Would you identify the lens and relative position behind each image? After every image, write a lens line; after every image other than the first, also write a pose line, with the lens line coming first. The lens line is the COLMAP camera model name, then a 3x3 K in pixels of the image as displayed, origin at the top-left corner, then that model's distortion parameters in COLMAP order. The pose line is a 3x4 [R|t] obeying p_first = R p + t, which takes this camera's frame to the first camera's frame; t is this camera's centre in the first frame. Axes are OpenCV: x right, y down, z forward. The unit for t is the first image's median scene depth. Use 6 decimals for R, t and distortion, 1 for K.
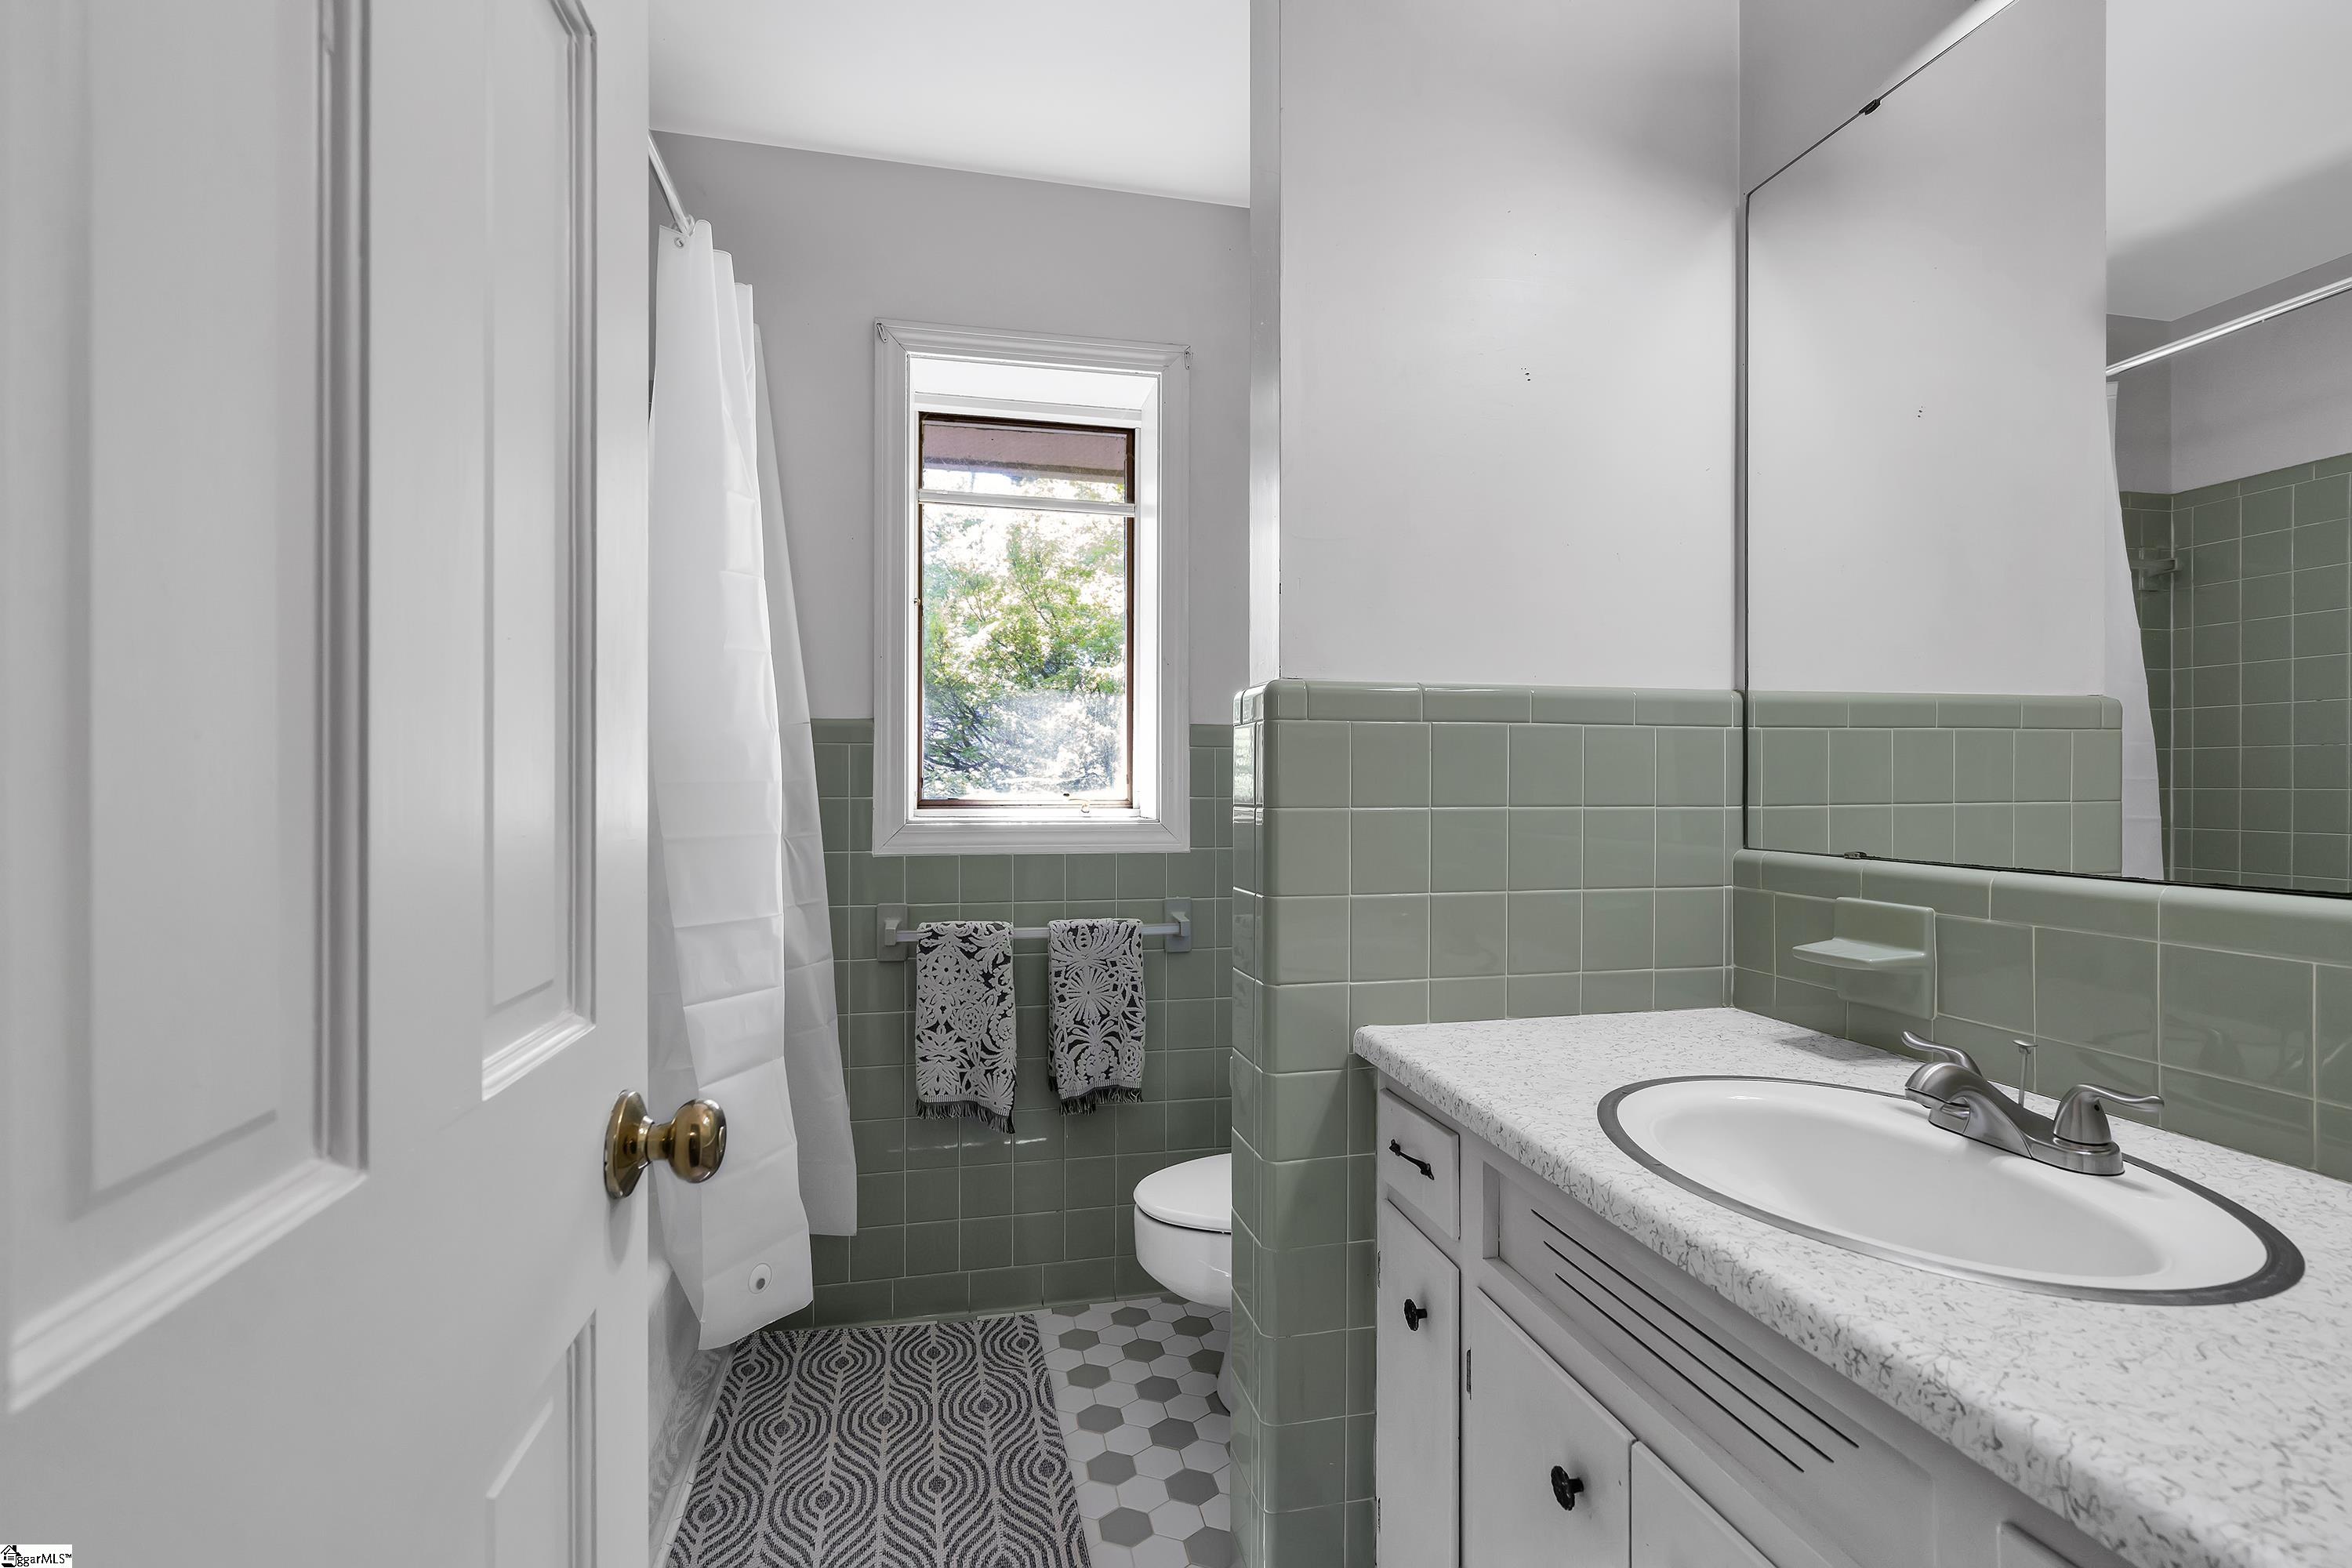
lens RADIAL K [[1044.4, 0, 1176.2], [0, 1044.4, 790.7], [0, 0, 1]] dist [-0.002500, 0.000294]
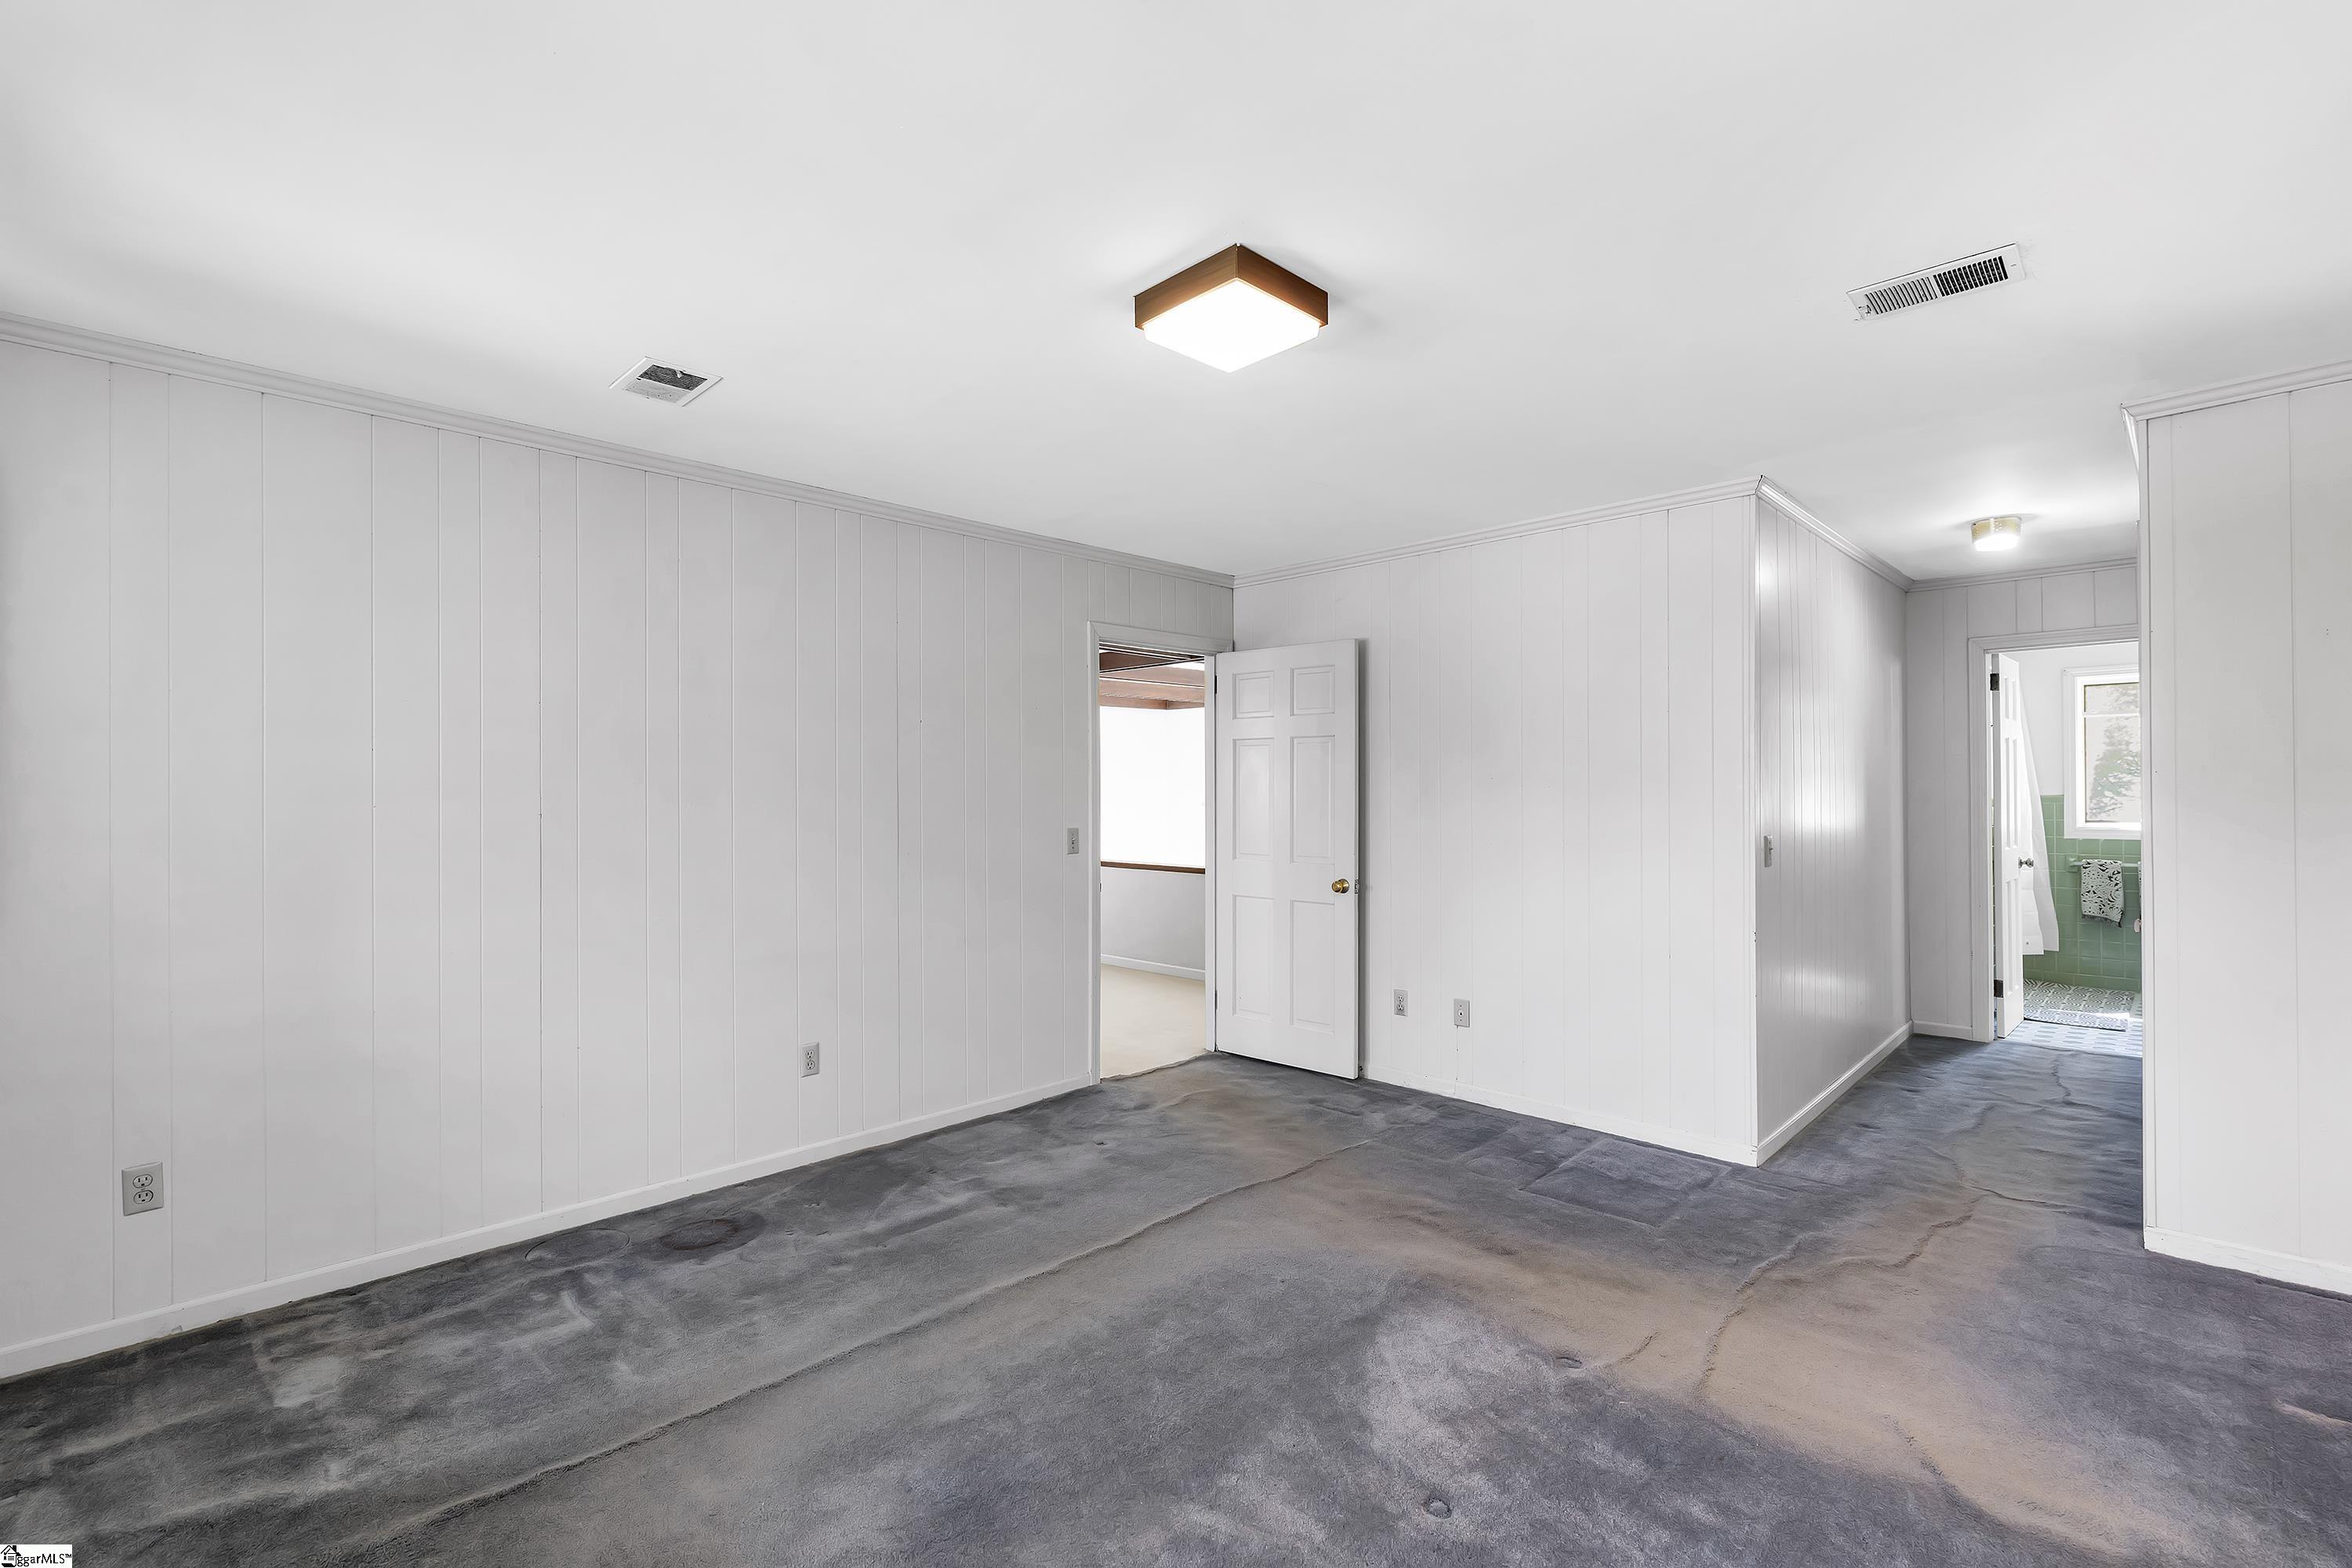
lens RADIAL K [[1044.4, 0, 1178.2], [0, 1044.4, 784.1], [0, 0, 1]] dist [-0.002500, 0.000294]
pose [[0.546552, -0.008567, -0.837382, 0.915179], [0.006589, 0.999961, -0.005930, -0.103460], [0.837400, -0.002277, 0.546586, -3.061154]]
